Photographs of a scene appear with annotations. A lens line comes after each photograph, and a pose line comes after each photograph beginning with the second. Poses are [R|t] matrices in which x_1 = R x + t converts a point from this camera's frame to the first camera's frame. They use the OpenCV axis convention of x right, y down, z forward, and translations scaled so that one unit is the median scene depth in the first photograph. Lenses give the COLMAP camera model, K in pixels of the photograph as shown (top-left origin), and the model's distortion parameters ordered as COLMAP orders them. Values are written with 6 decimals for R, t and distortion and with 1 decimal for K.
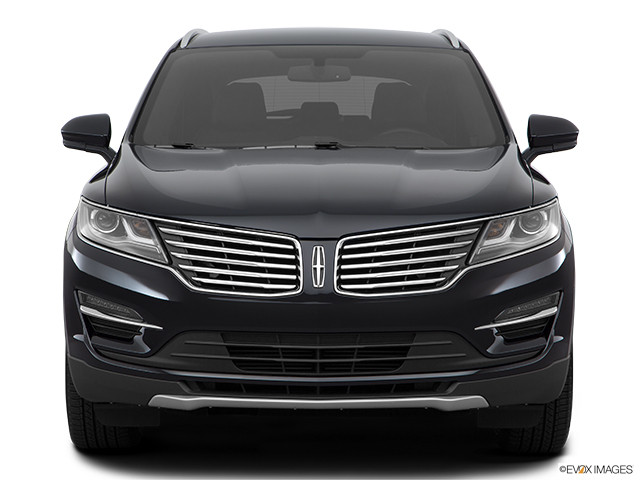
lens RADIAL K [[1526.6, 0, 314.4], [0, 1526.6, 244.1], [0, 0, 1]] dist [0.848574, 0.000000]
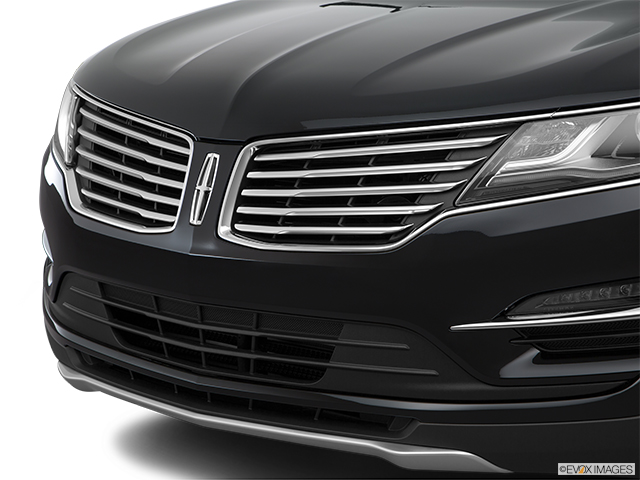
lens RADIAL K [[1454.7, 0, 319.5], [0, 1454.7, 243.6], [0, 0, 1]] dist [0.184133, 0.000000]
pose [[0.781923, 0.094637, -0.616149, 0.373917], [-0.044020, 0.994324, 0.096859, -0.019720], [0.621818, -0.048613, 0.781651, 0.588023]]
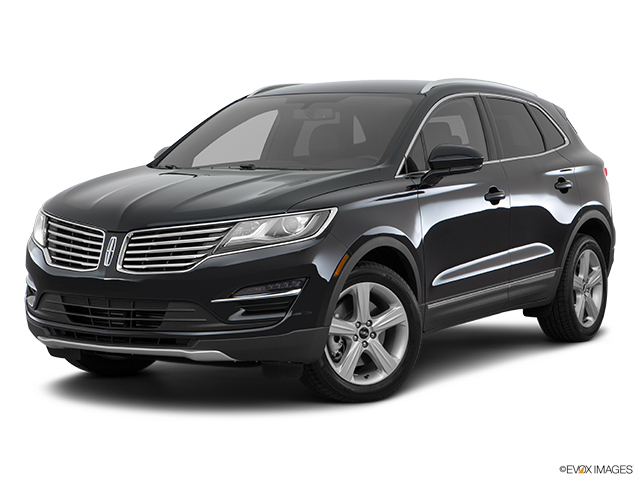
lens RADIAL K [[1296.8, 0, 318.4], [0, 1296.8, 238.8], [0, 0, 1]] dist [0.250209, 0.000000]
pose [[0.855231, 0.025029, -0.517642, 0.775565], [-0.034880, 0.999348, -0.009307, 0.007742], [0.517071, 0.026015, 0.855547, 0.073696]]
